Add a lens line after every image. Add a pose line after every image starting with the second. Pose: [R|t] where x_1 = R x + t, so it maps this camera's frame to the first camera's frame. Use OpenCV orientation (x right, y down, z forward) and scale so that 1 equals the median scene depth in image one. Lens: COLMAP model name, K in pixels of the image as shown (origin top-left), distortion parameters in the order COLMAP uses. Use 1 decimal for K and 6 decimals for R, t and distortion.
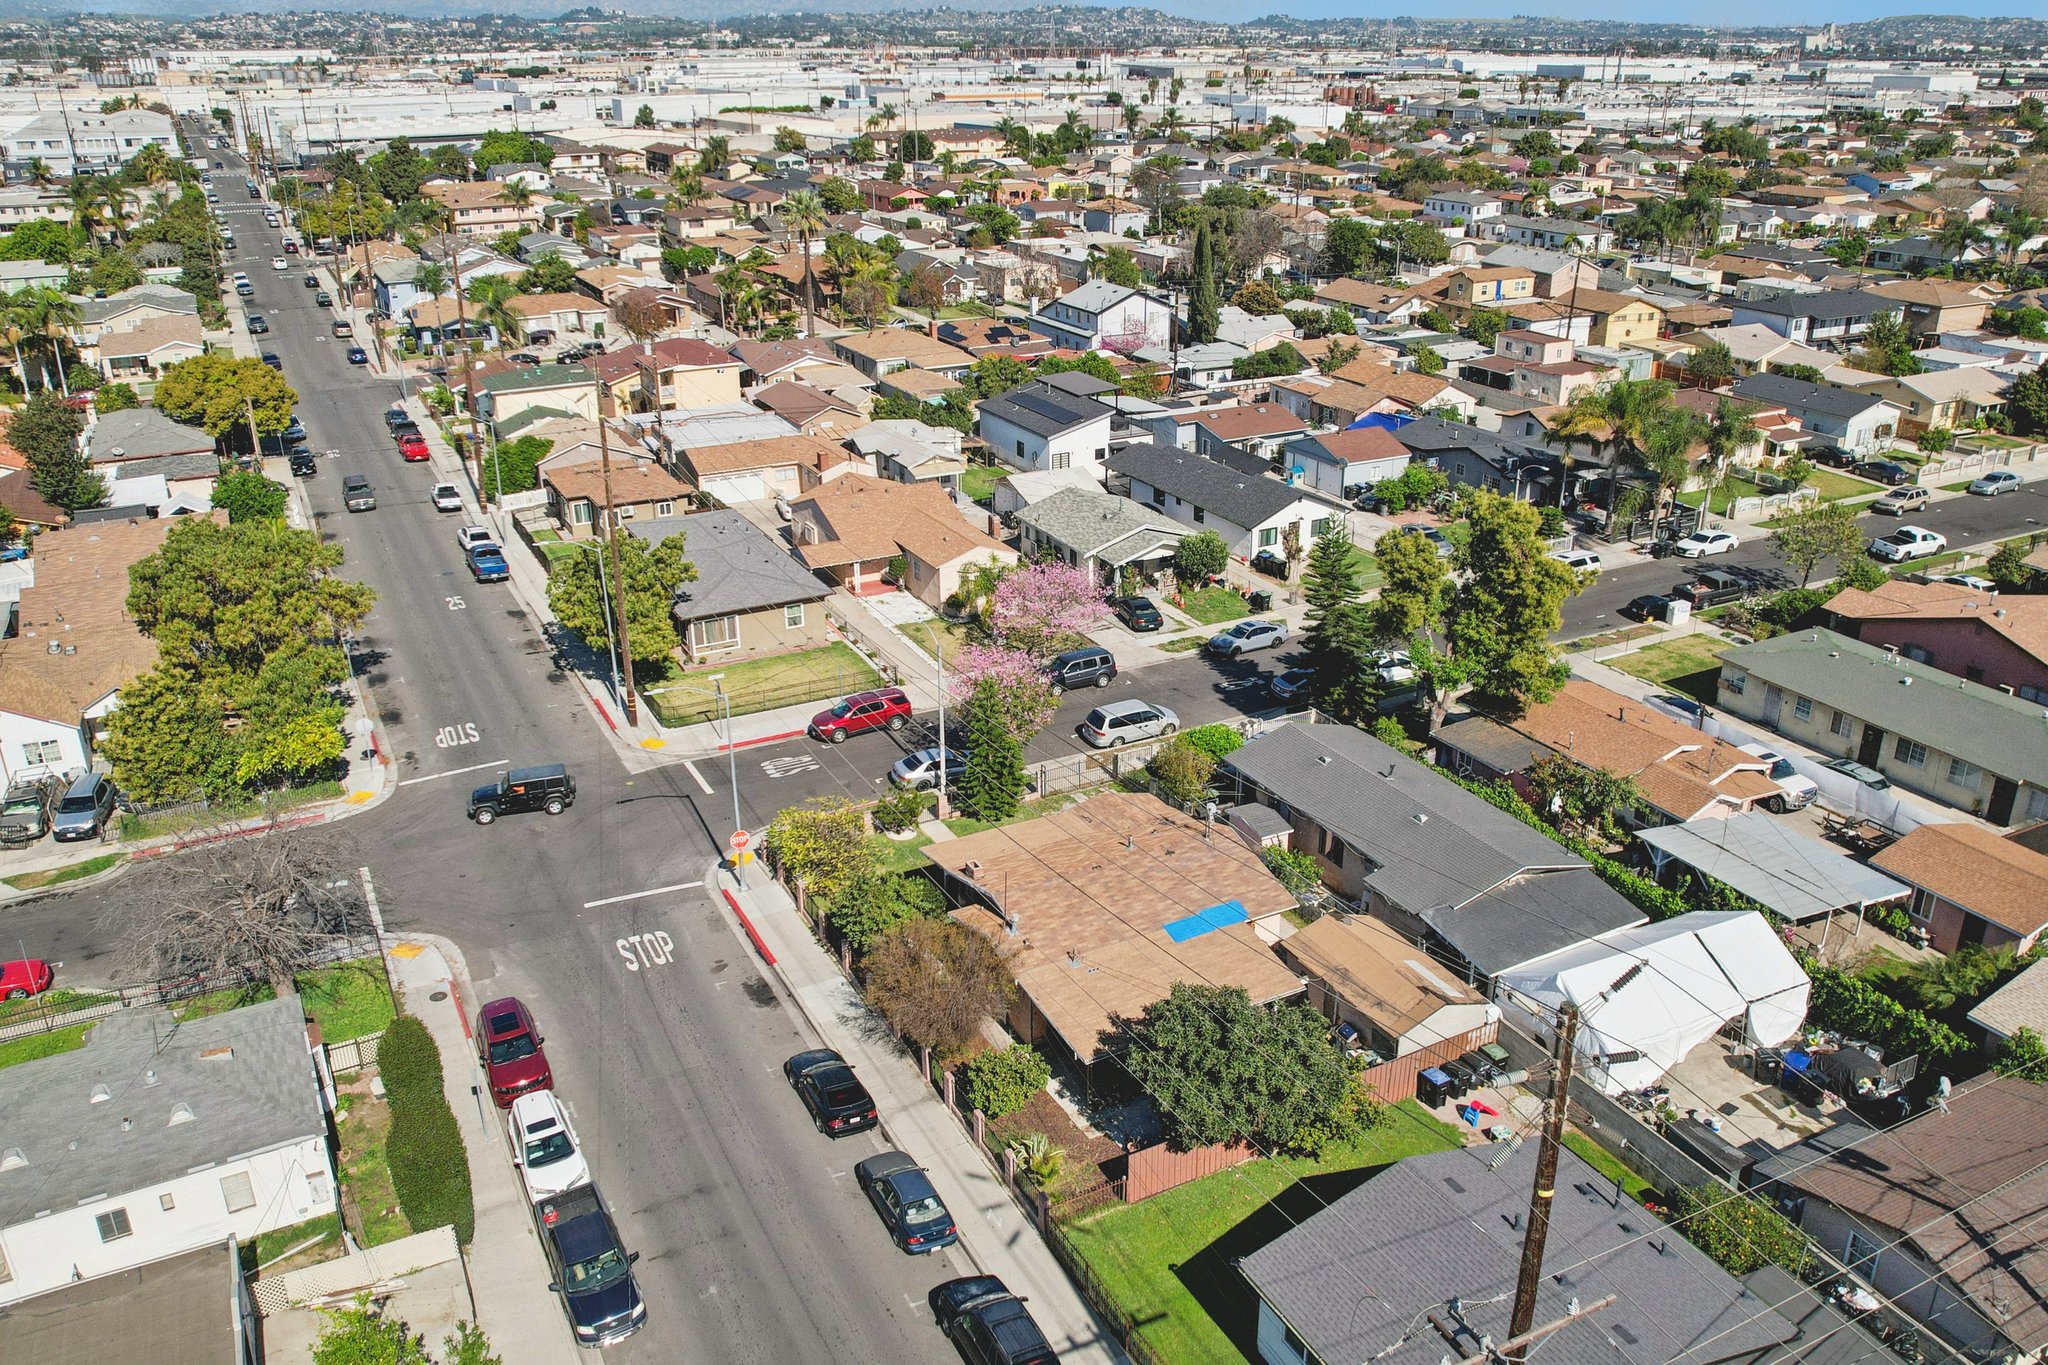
lens RADIAL K [[1584.8, 0, 1040.9], [0, 1584.8, 682.6], [0, 0, 1]] dist [-0.063811, 0.044570]
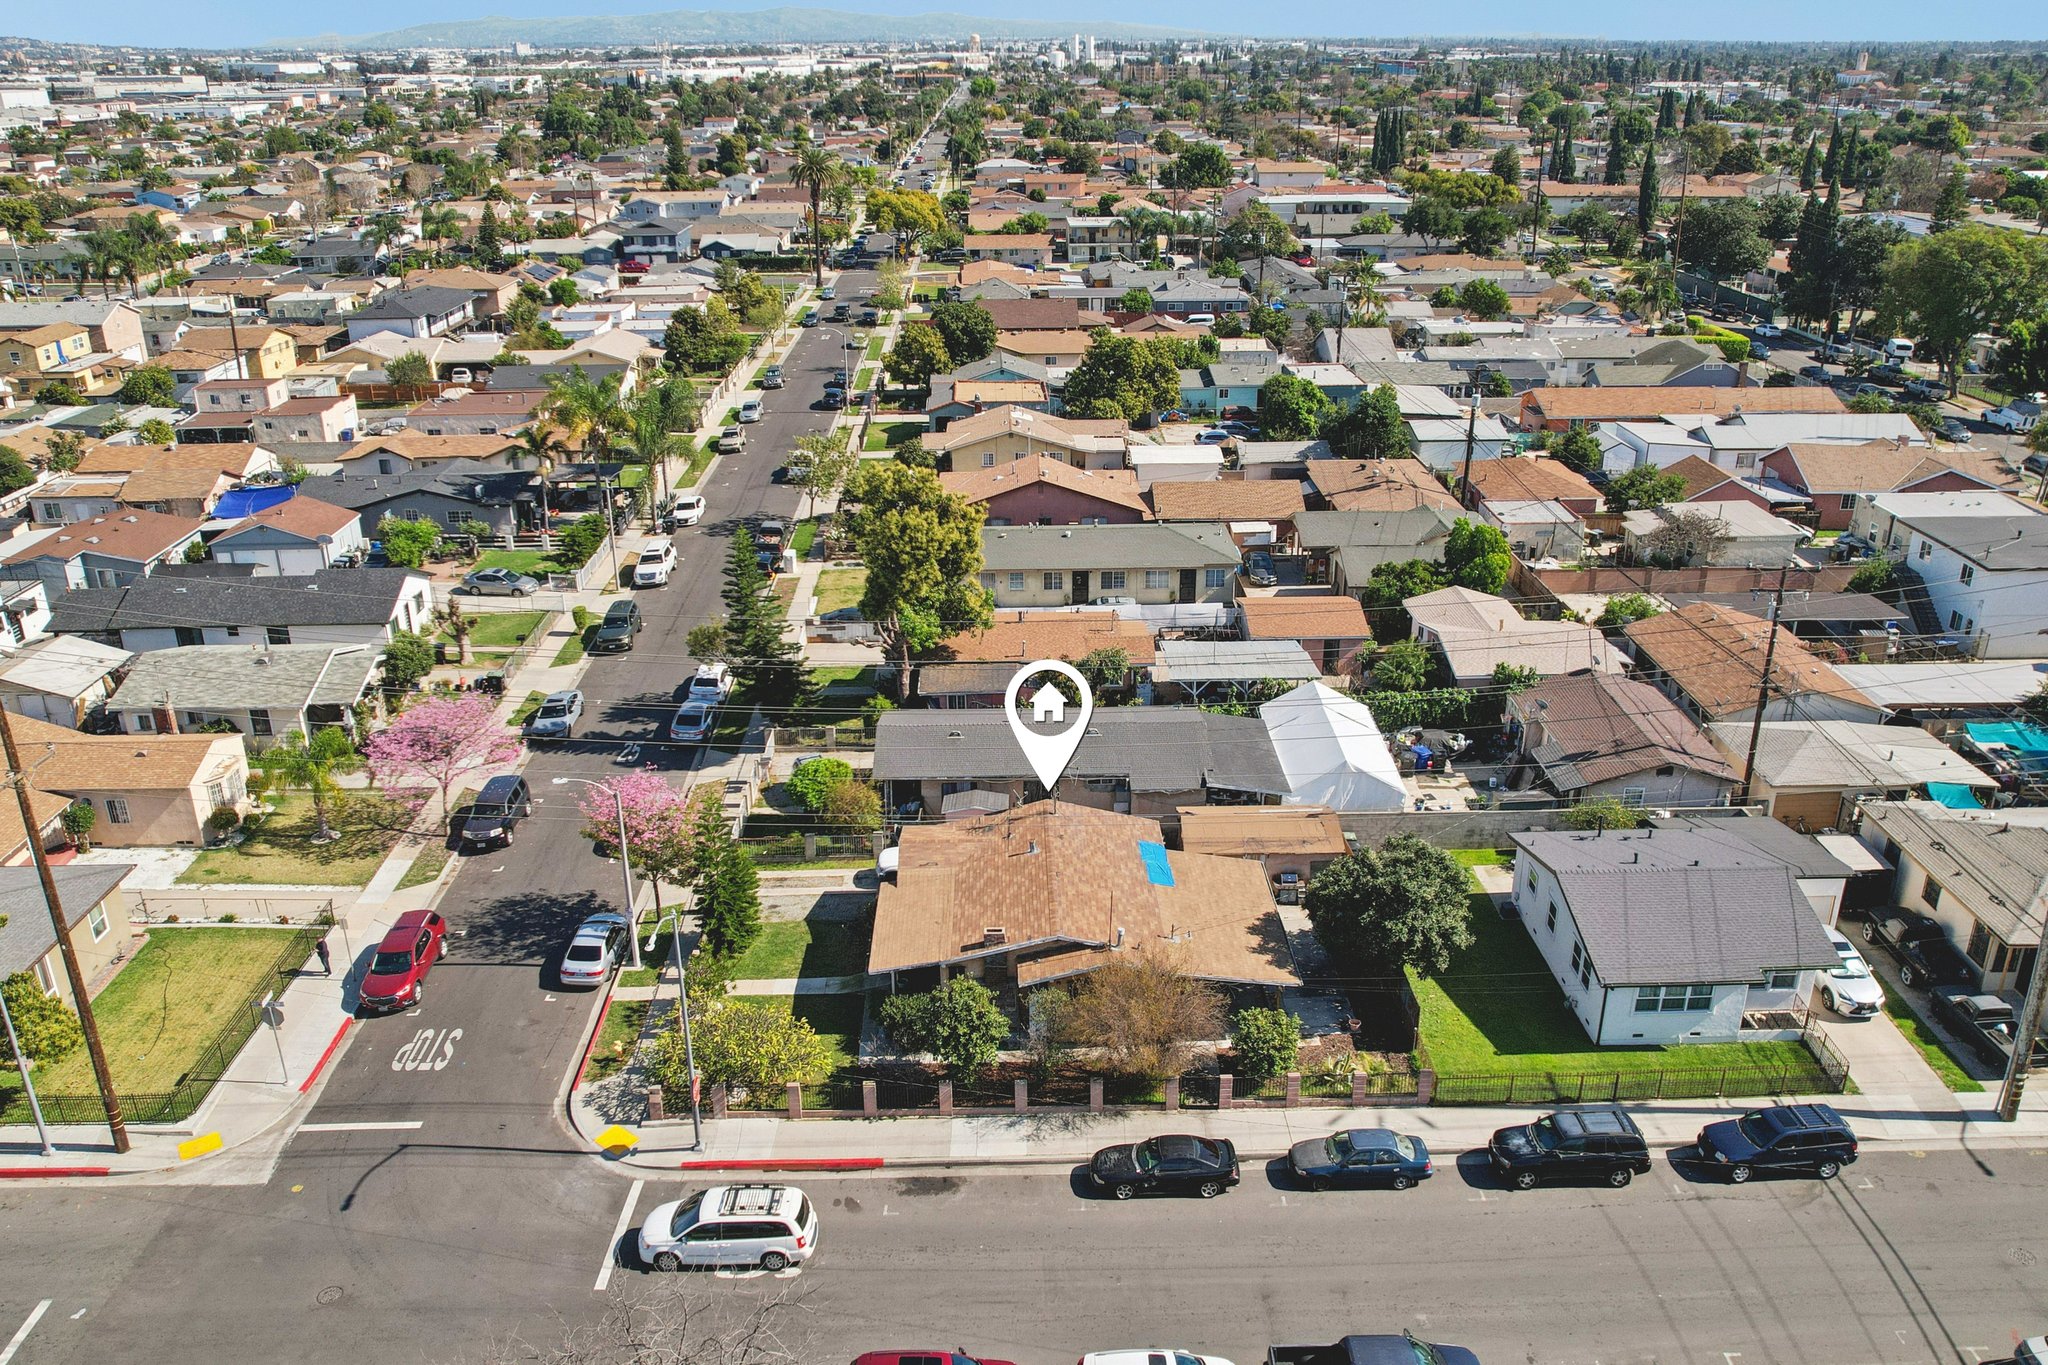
lens RADIAL K [[1584.8, 0, 1040.9], [0, 1584.8, 682.6], [0, 0, 1]] dist [-0.063811, 0.044570]
pose [[0.445177, -0.339949, 0.828403, -0.449842], [0.346270, 0.918518, 0.190846, -0.112426], [-0.825781, 0.201891, 0.526617, 0.271099]]
